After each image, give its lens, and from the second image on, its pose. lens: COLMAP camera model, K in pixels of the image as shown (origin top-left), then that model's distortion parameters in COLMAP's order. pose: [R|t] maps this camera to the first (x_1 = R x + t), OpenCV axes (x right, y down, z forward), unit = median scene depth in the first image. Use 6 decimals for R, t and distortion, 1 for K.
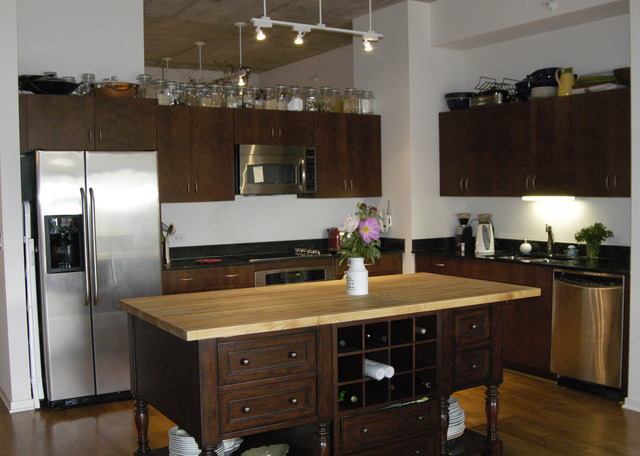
lens RADIAL K [[714.9, 0, 320.0], [0, 714.9, 228.0], [0, 0, 1]] dist [-0.179278, 0.012727]
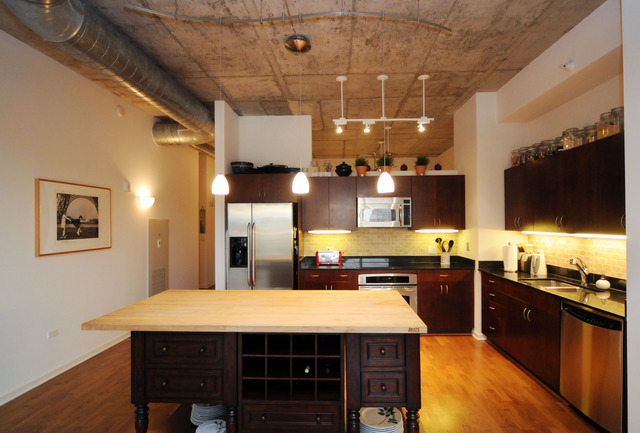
lens RADIAL K [[337.1, 0, 320.0], [0, 337.1, 216.5], [0, 0, 1]] dist [-0.038599, -0.000222]
pose [[0.826285, -0.001548, -0.563250, 0.305525], [-0.035542, 0.997860, -0.054882, -0.029998], [0.562129, 0.065367, 0.824462, 0.341518]]
